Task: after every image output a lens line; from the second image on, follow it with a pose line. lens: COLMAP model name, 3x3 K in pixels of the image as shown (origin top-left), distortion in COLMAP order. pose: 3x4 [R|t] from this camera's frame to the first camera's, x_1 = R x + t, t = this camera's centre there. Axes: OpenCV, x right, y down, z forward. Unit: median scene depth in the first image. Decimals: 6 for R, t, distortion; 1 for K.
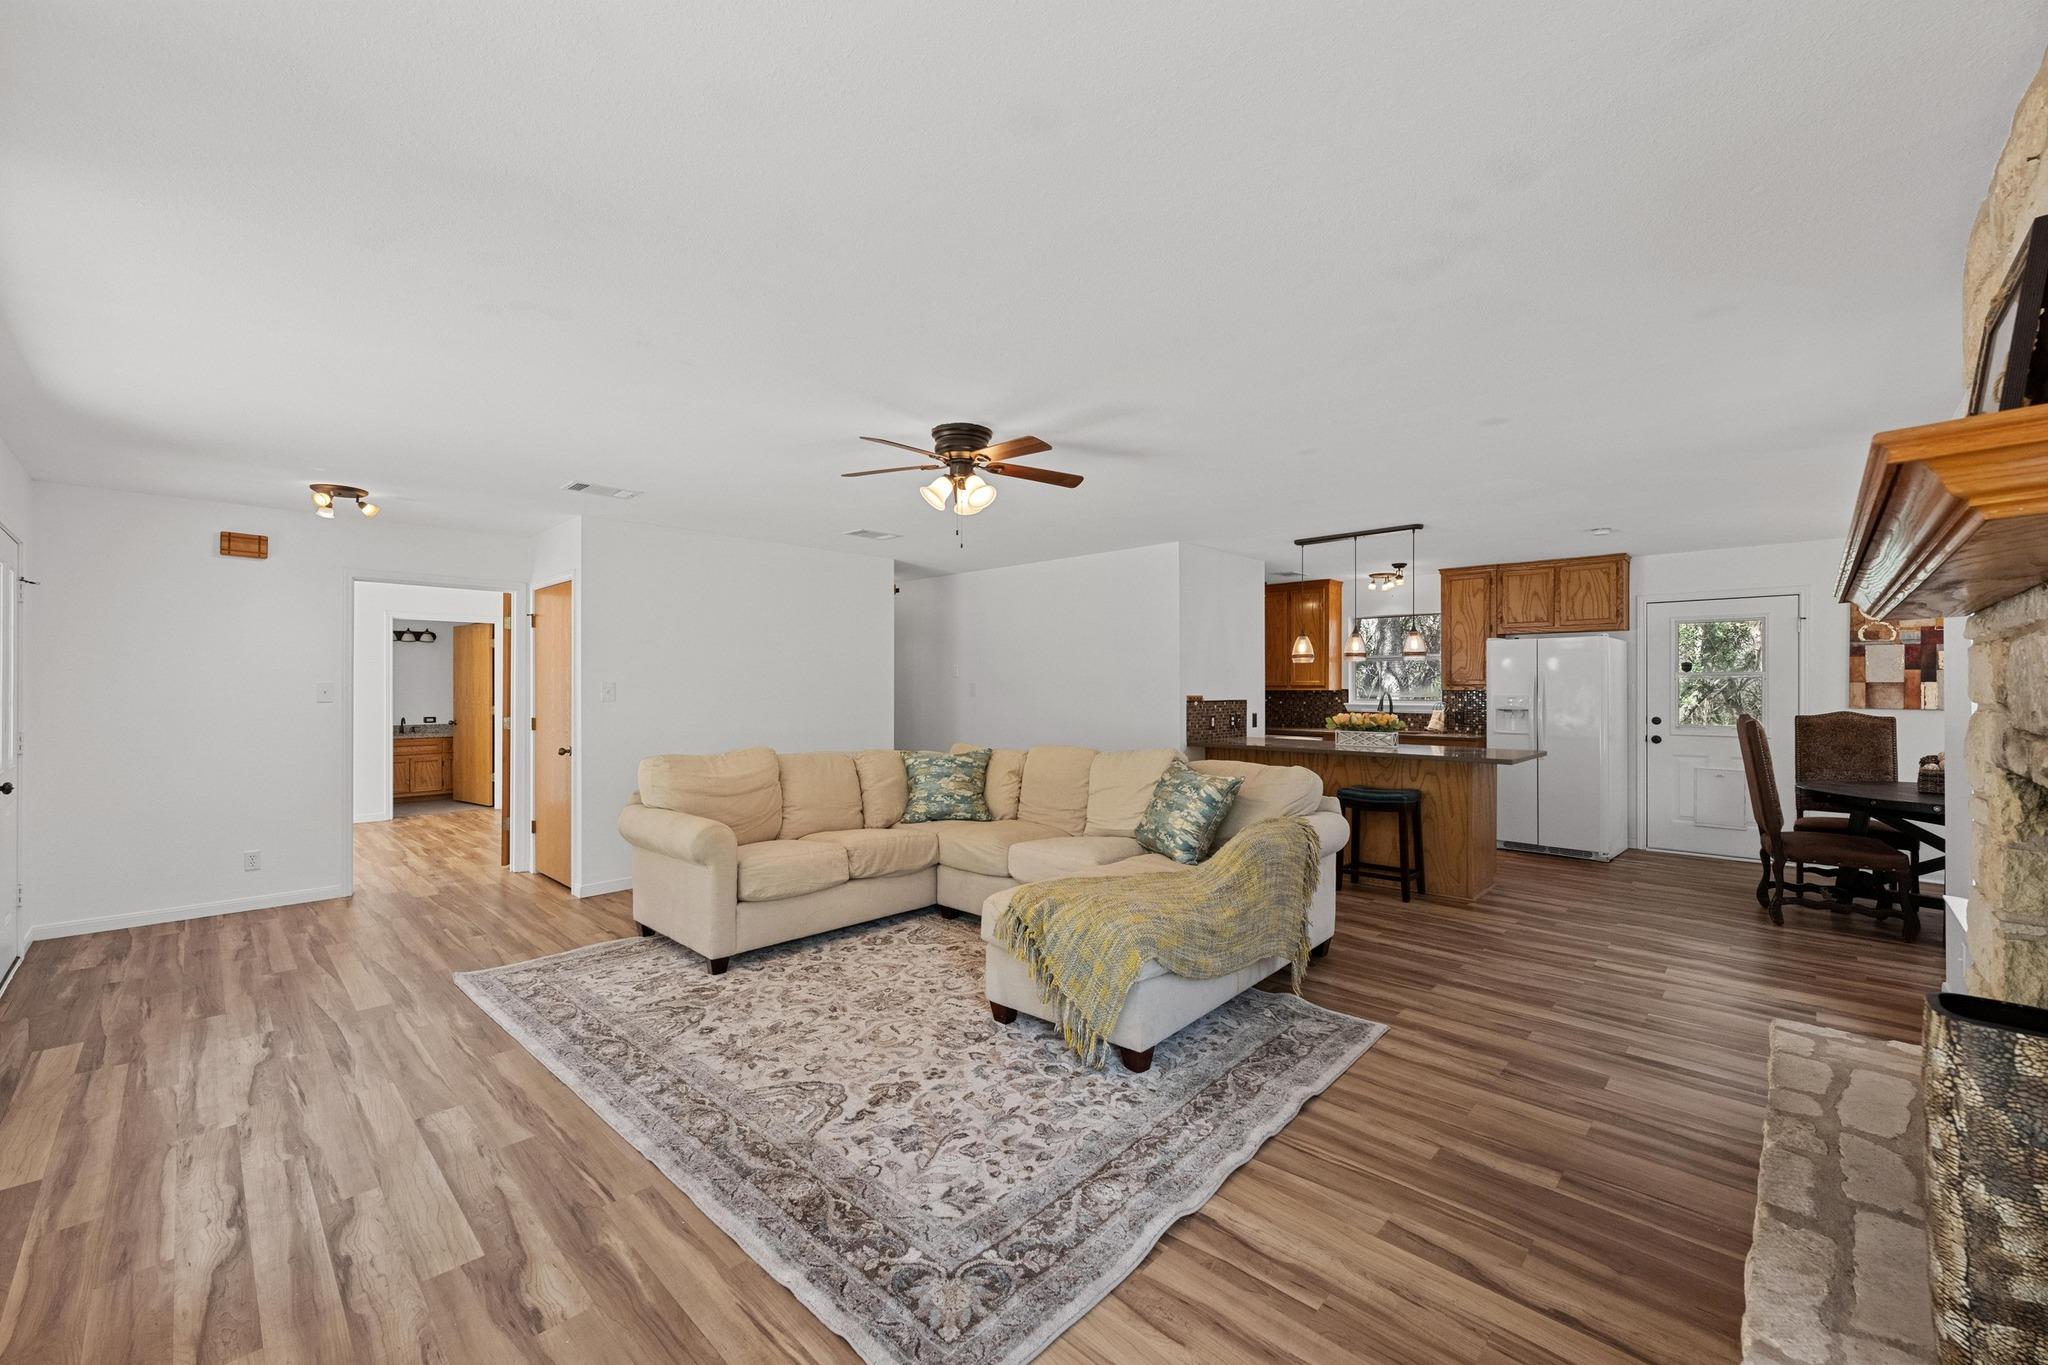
lens RADIAL K [[815.4, 0, 1019.8], [0, 815.4, 686.3], [0, 0, 1]] dist [-0.002535, 0.000215]
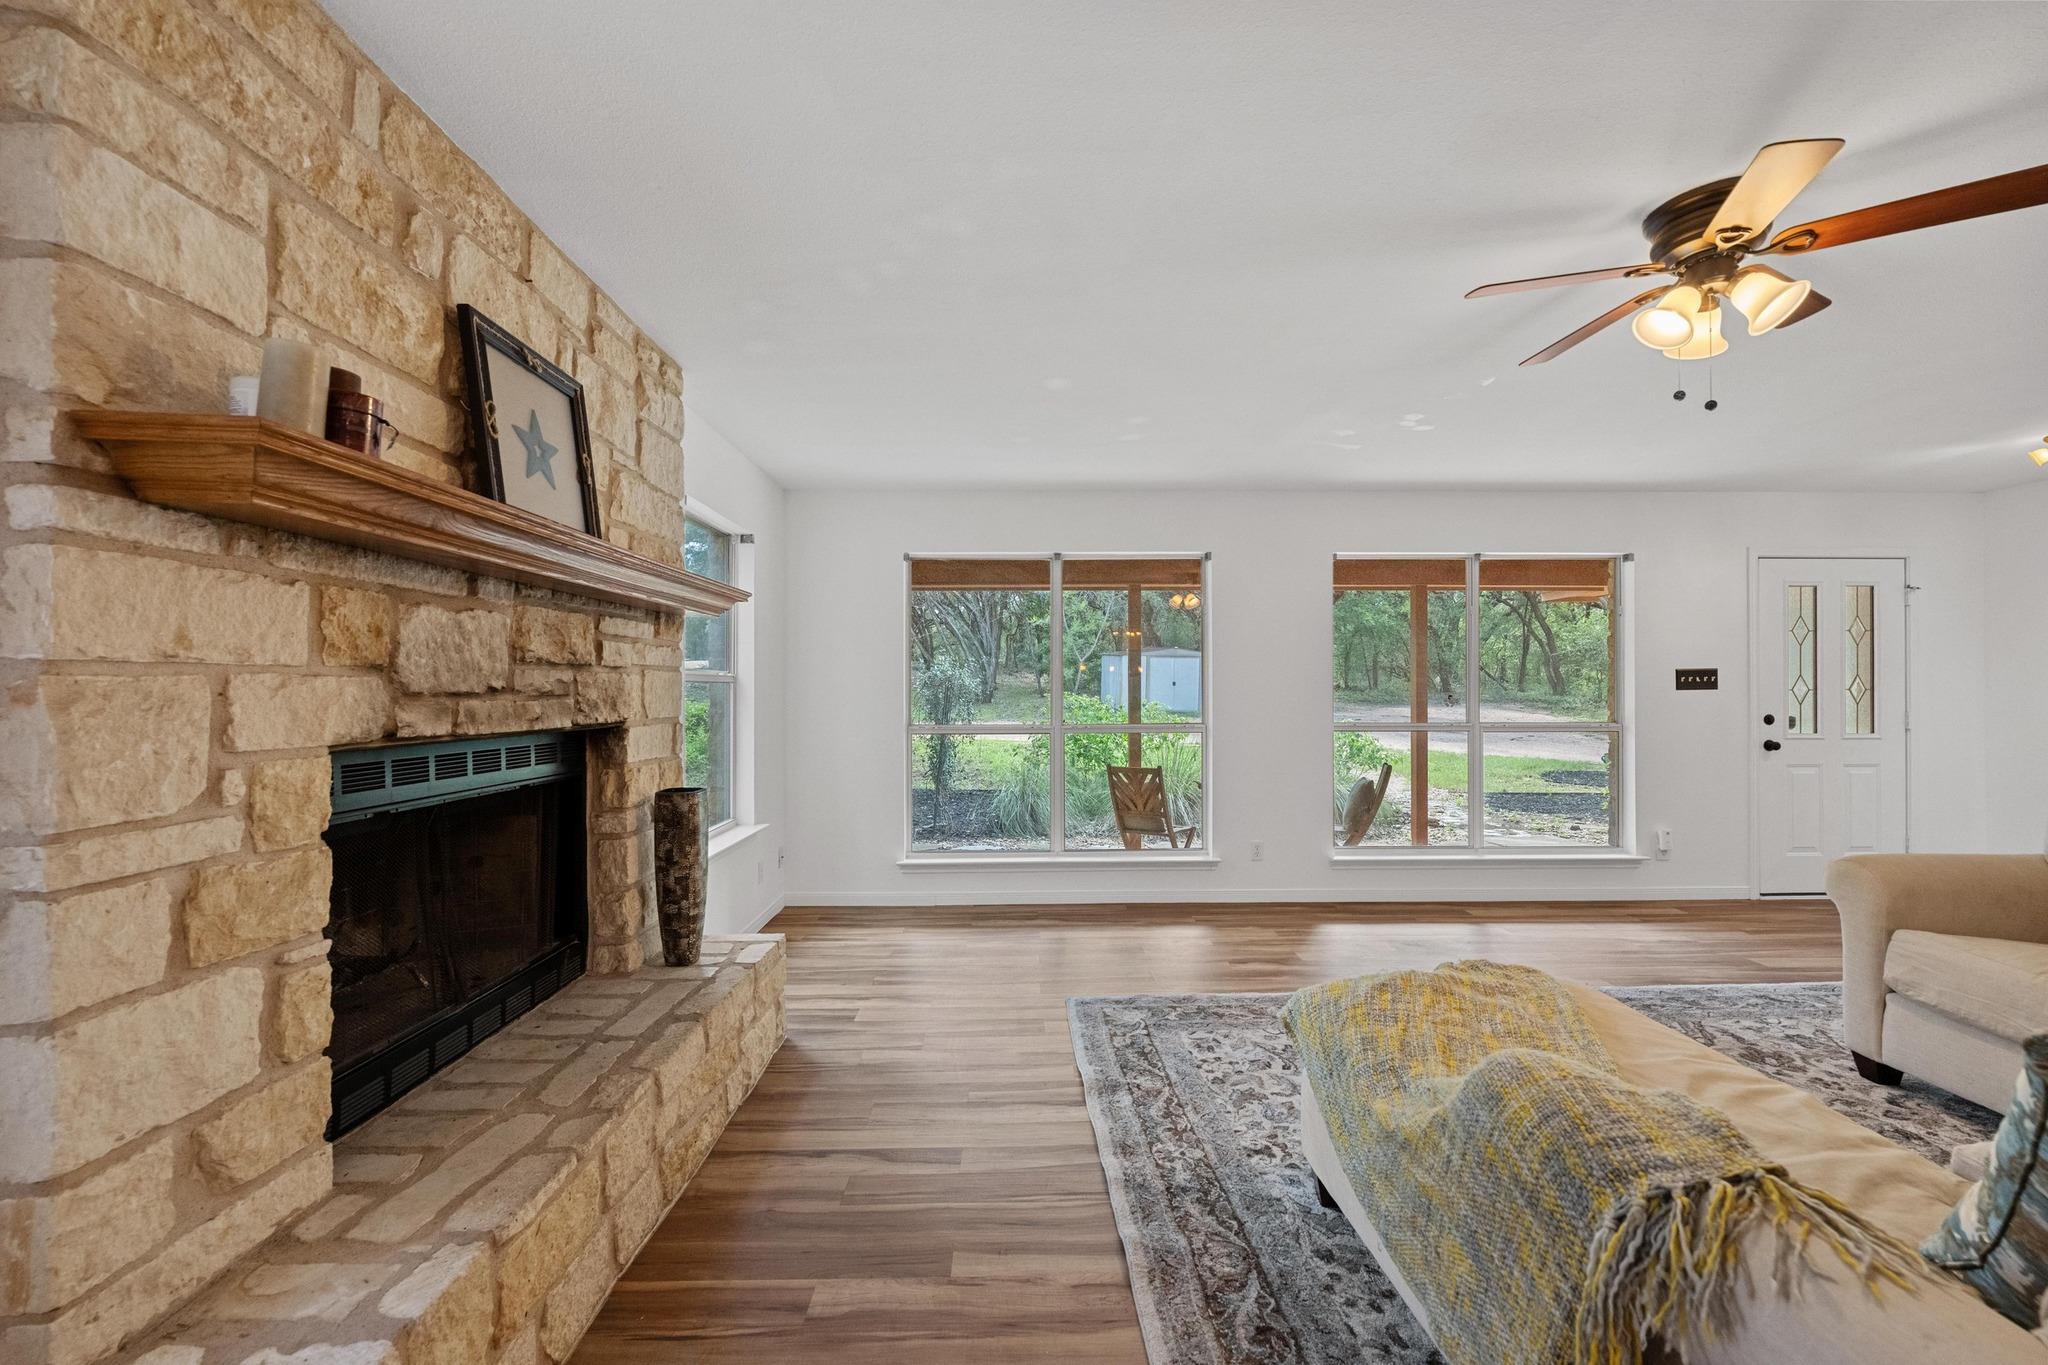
lens RADIAL K [[815.4, 0, 1032.0], [0, 815.4, 687.7], [0, 0, 1]] dist [-0.002535, 0.000215]
pose [[-0.703639, -0.000758, -0.710557, 0.696654], [0.002615, 0.999990, -0.003656, 0.025475], [0.710553, -0.004431, -0.703630, 1.110486]]
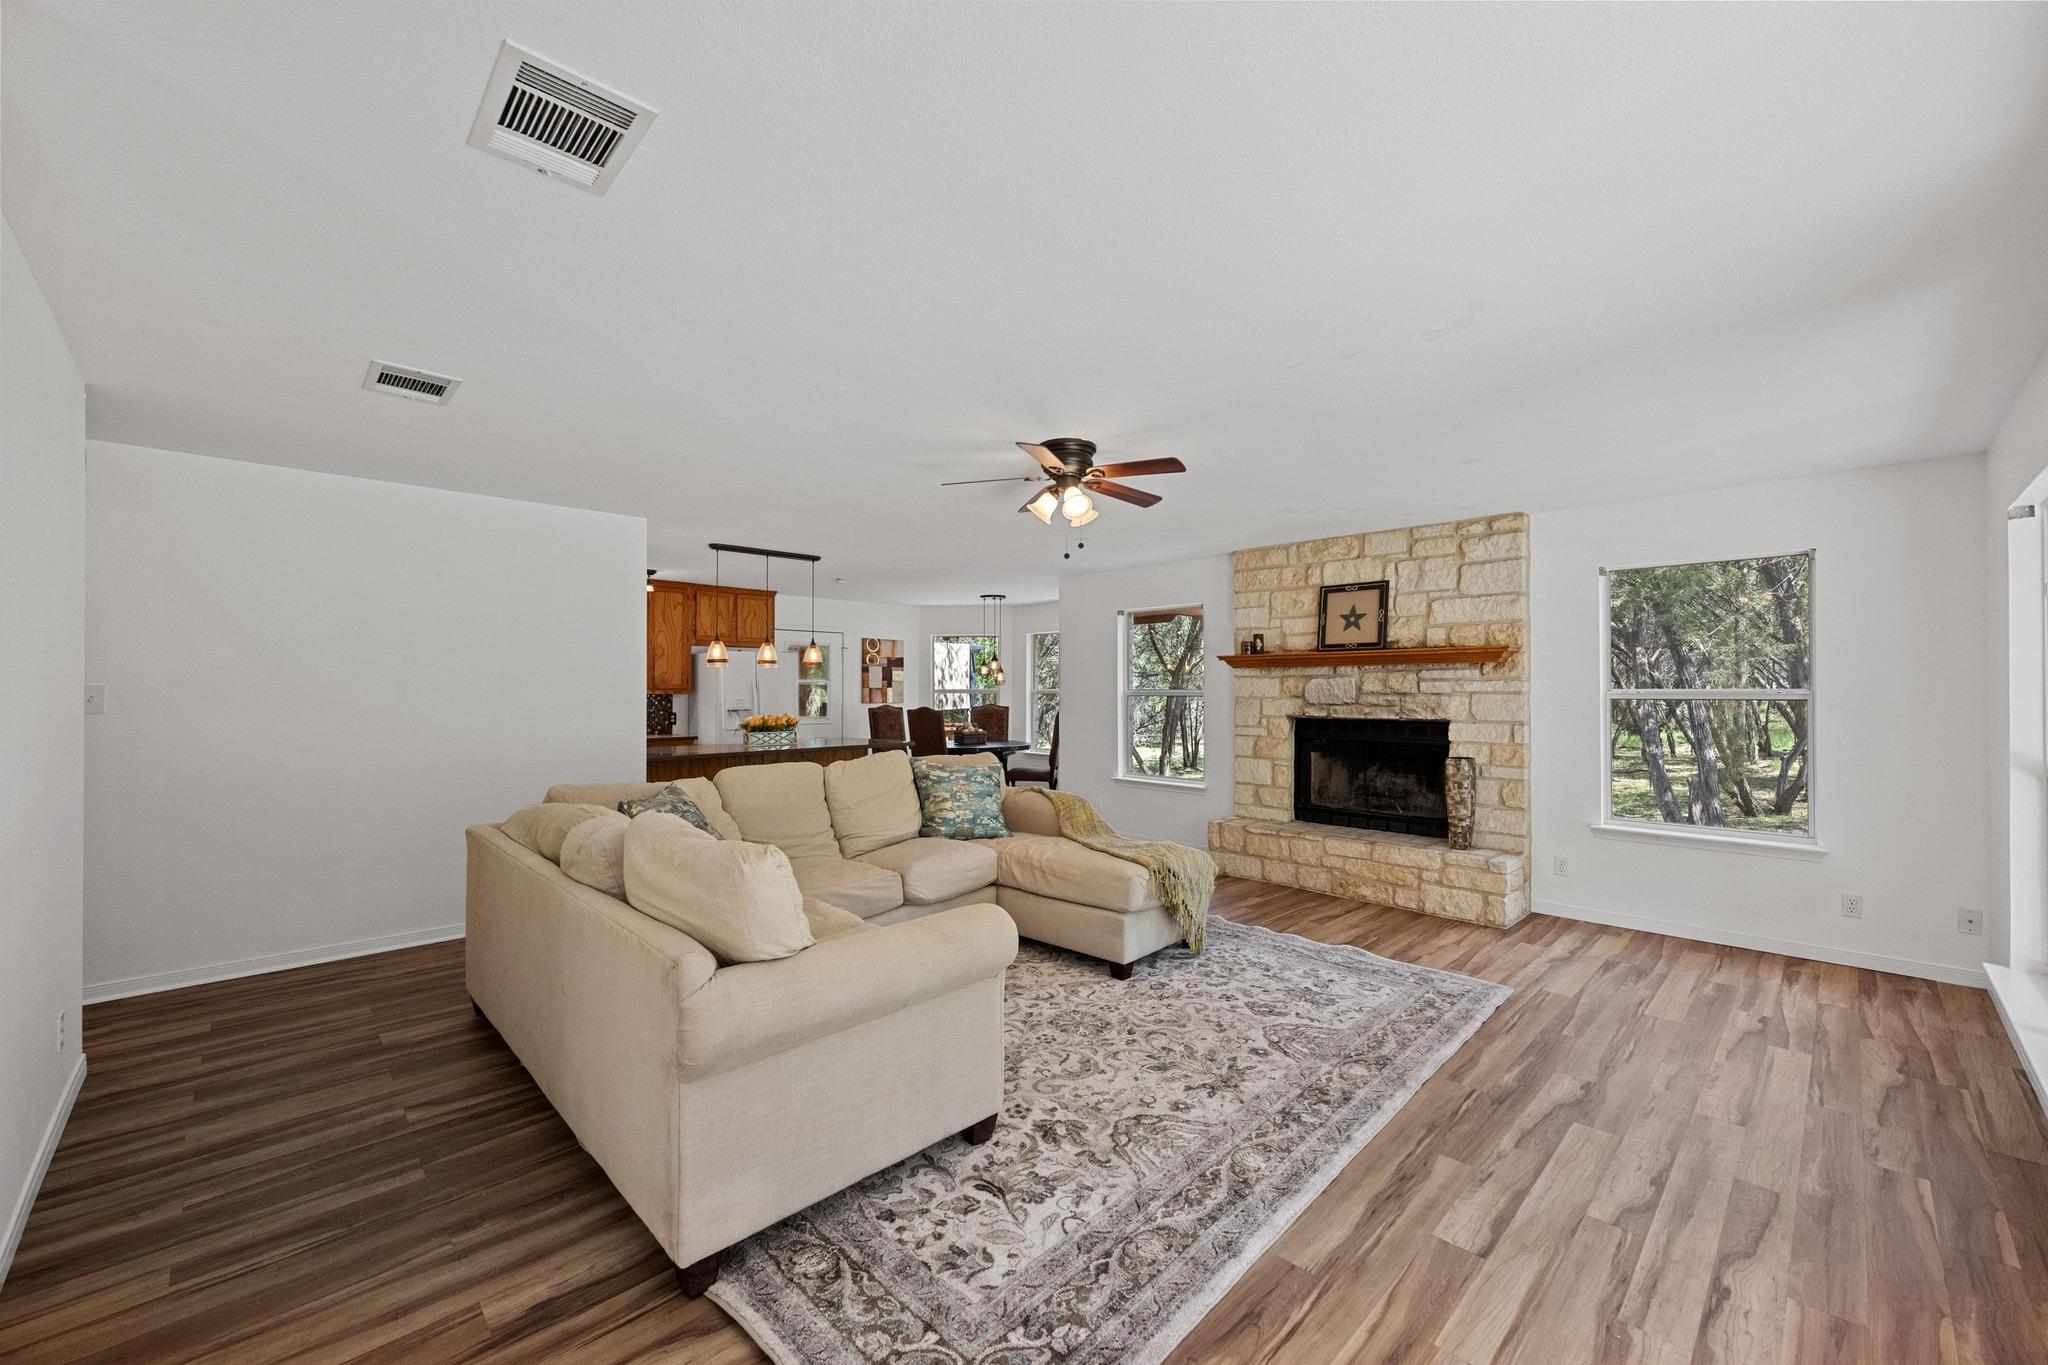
lens RADIAL K [[815.4, 0, 1032.1], [0, 815.4, 681.9], [0, 0, 1]] dist [-0.002535, 0.000215]
pose [[0.013860, 0.008504, 0.999868, -1.158257], [-0.001246, 0.999963, -0.008488, -0.005311], [-0.999903, -0.001128, 0.013870, 1.078025]]
